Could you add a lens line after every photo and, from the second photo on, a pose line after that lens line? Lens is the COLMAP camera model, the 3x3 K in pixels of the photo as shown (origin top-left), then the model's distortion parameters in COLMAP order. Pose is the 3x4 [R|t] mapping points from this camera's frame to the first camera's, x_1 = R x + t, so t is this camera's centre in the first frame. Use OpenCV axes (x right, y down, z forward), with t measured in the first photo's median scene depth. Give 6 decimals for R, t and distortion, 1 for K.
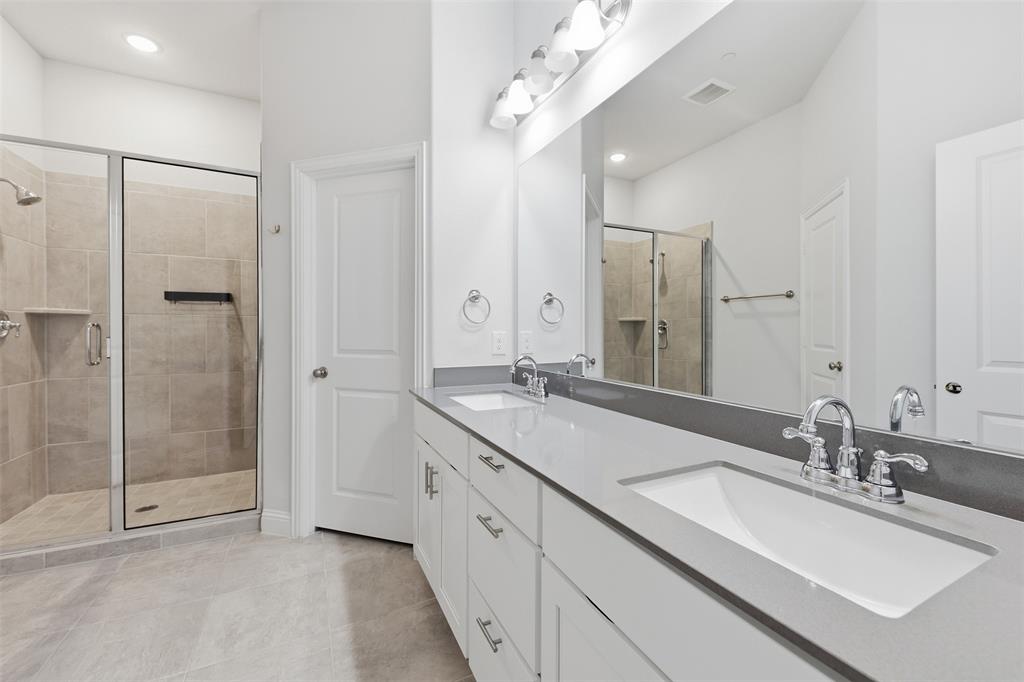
lens RADIAL K [[415.4, 0, 523.6], [0, 415.4, 340.7], [0, 0, 1]] dist [0.016885, -0.006540]
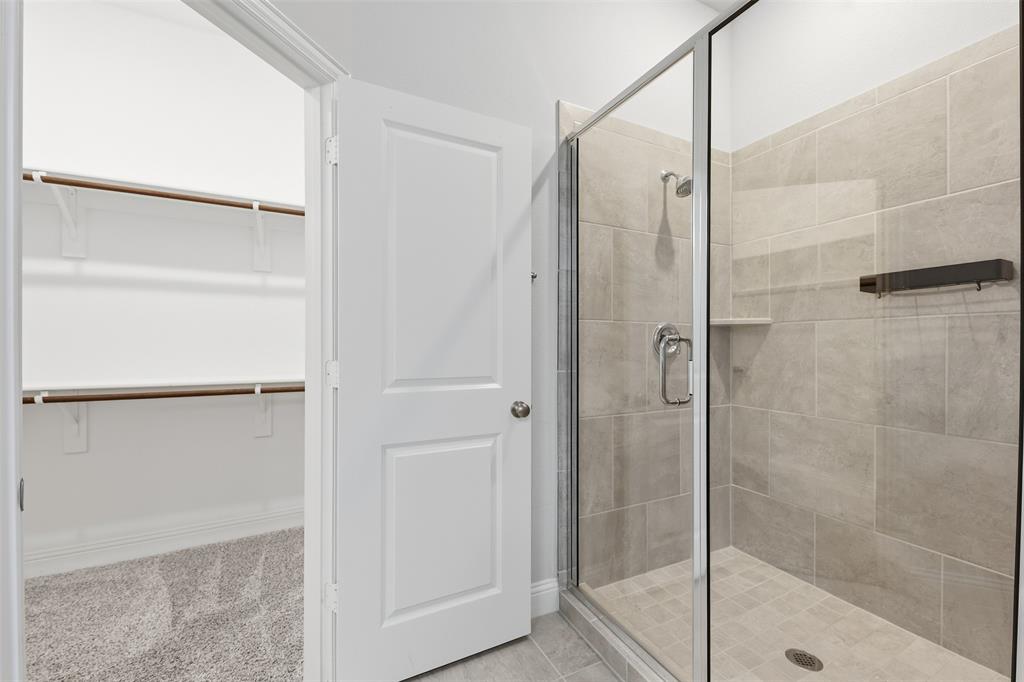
lens RADIAL K [[415.4, 0, 523.6], [0, 415.4, 340.7], [0, 0, 1]] dist [0.016885, -0.006540]
pose [[-0.009846, -0.008348, -0.999917, -0.299491], [-0.027842, 0.999580, -0.008071, -0.015356], [0.999564, 0.027760, -0.010075, 0.575072]]
